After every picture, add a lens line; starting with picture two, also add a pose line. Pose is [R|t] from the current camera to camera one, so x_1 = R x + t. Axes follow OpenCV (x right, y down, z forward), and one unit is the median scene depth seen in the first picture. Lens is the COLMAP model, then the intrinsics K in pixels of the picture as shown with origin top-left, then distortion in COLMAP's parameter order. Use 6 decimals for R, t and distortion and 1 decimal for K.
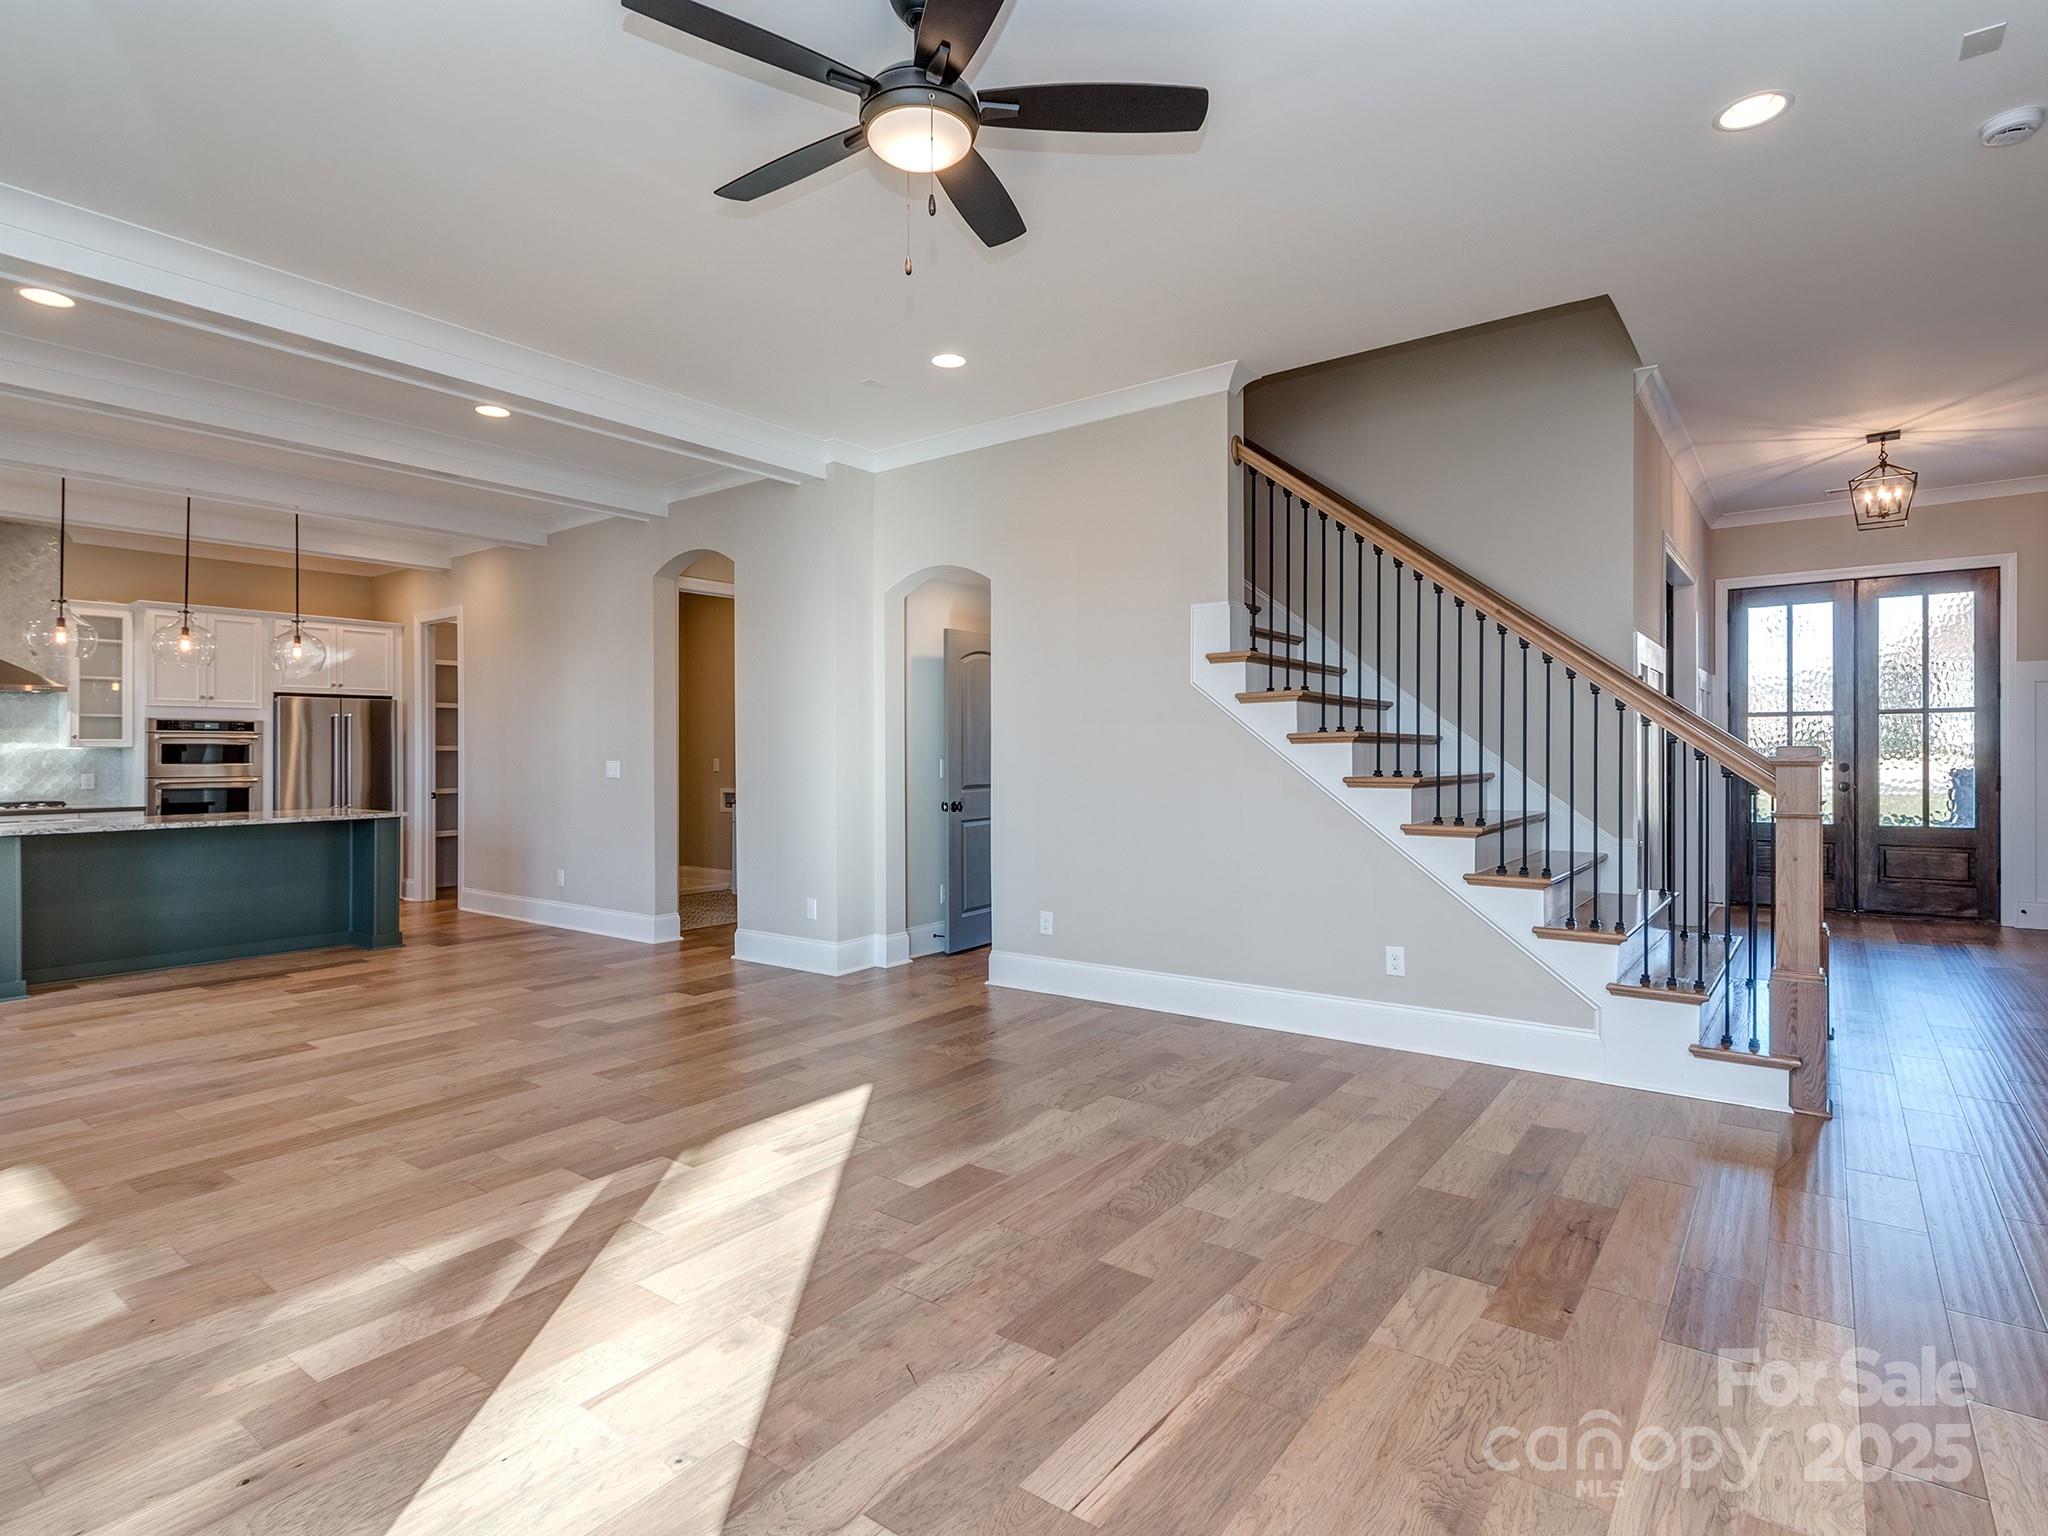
lens RADIAL K [[1054.6, 0, 1026.6], [0, 1054.6, 746.4], [0, 0, 1]] dist [0.002142, -0.002505]
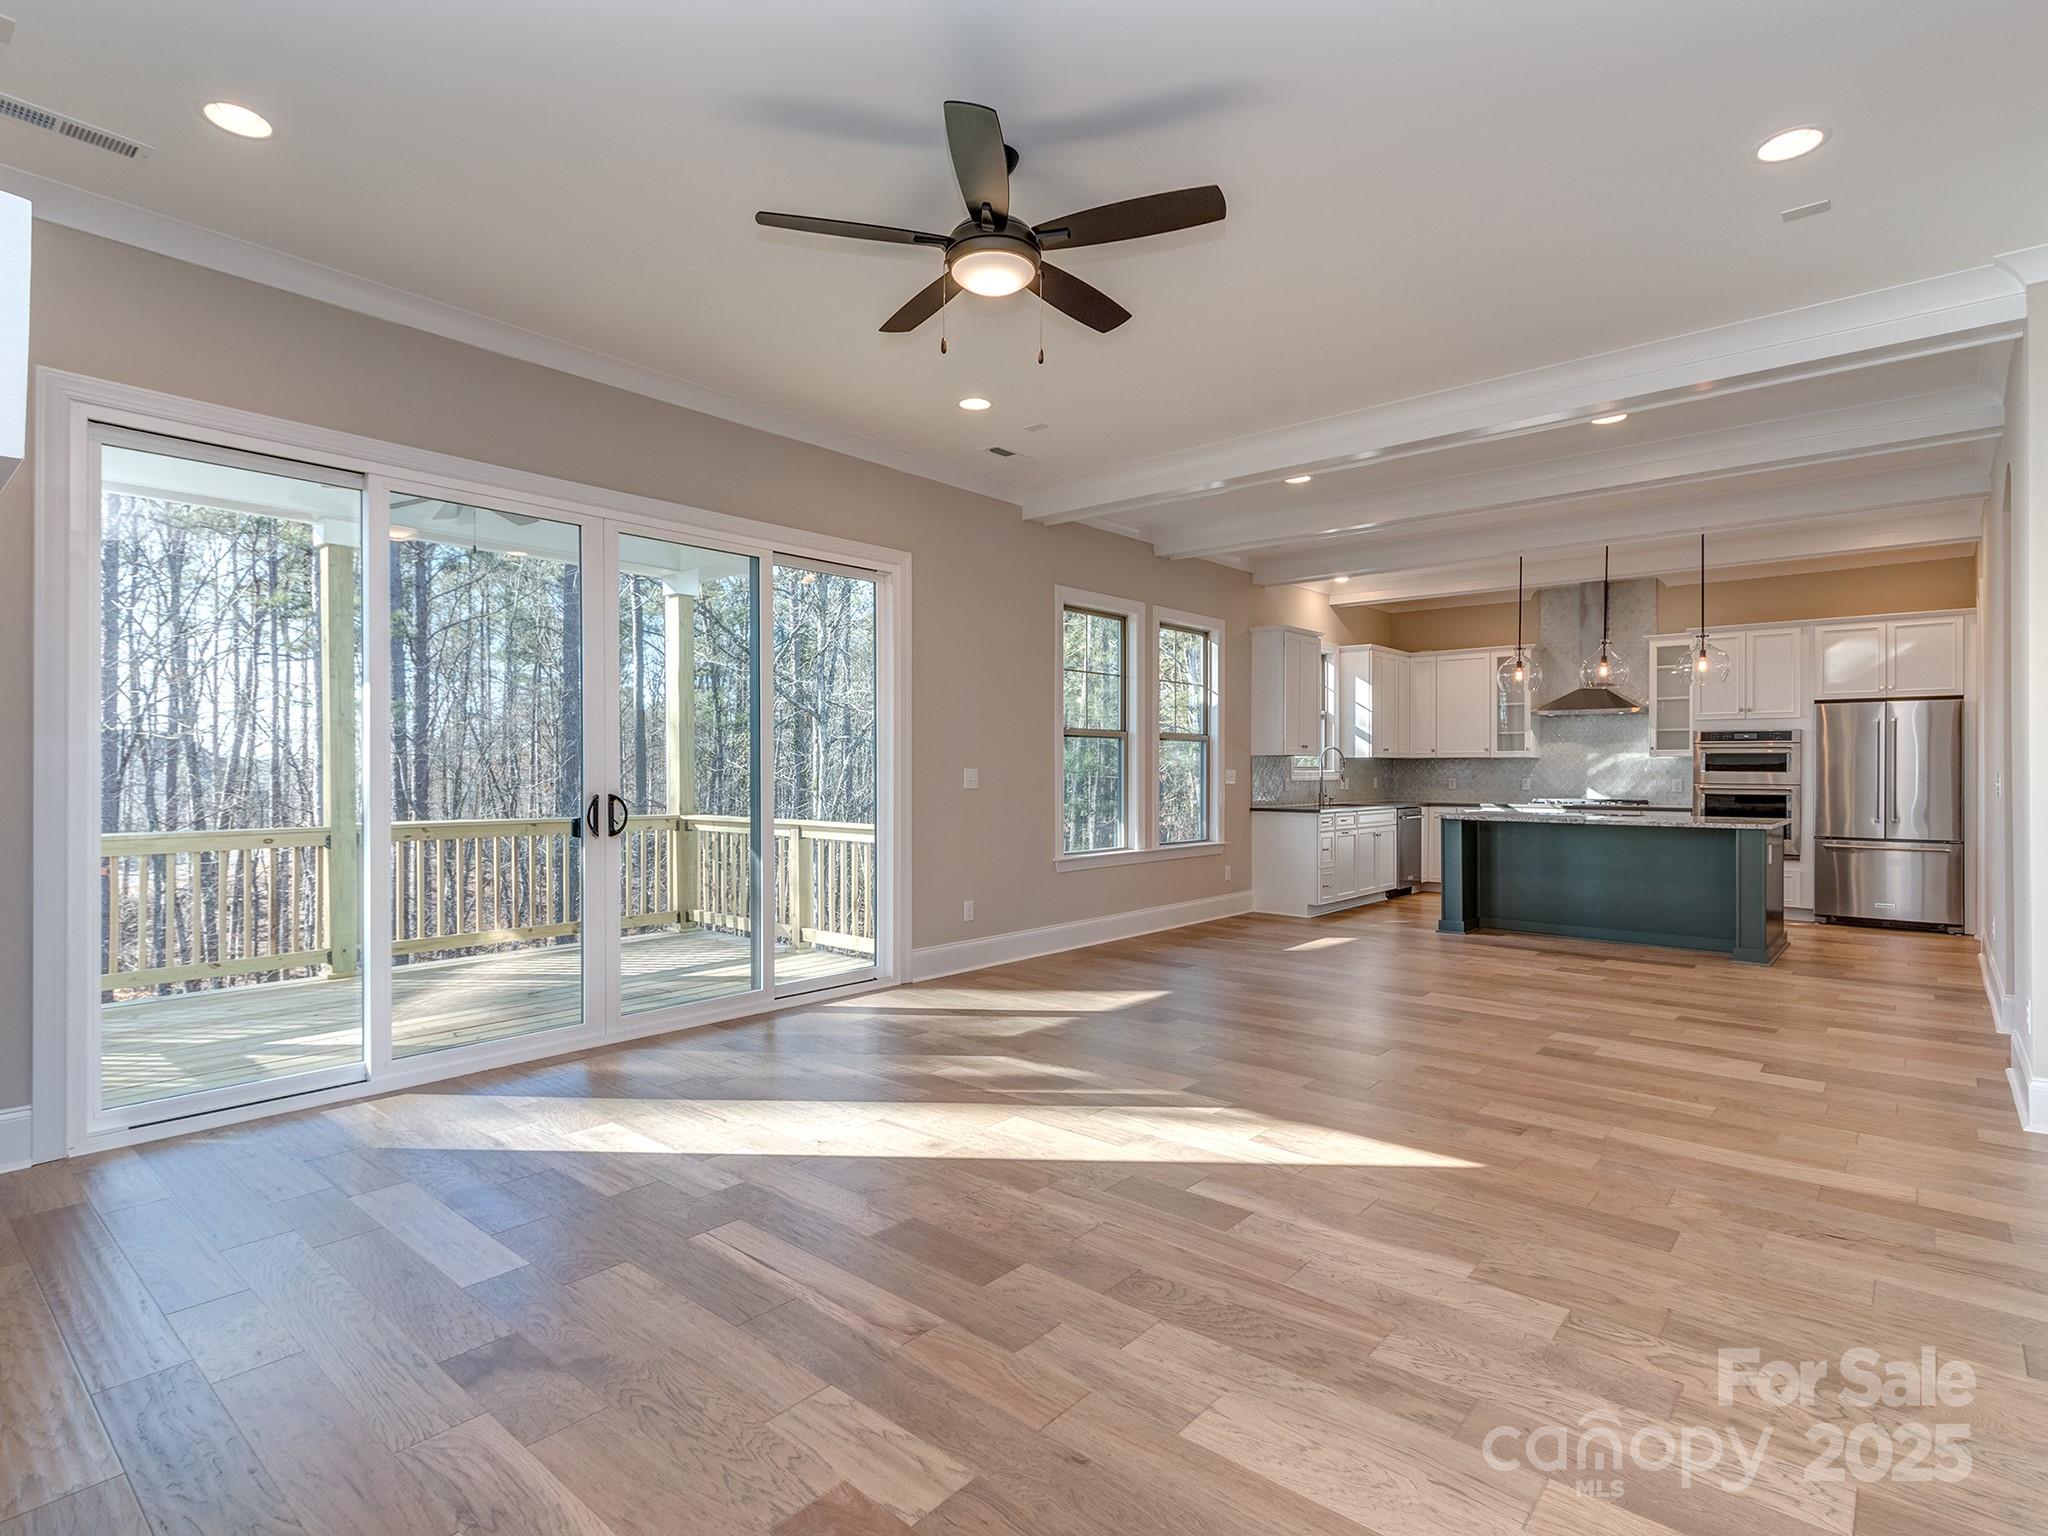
lens RADIAL K [[1054.6, 0, 1017.0], [0, 1054.6, 761.5], [0, 0, 1]] dist [0.002142, -0.002505]
pose [[-0.070009, 0.003249, -0.997541, 0.945063], [0.005237, 0.999982, 0.002889, -0.002502], [0.997533, -0.005021, -0.070024, 0.925798]]
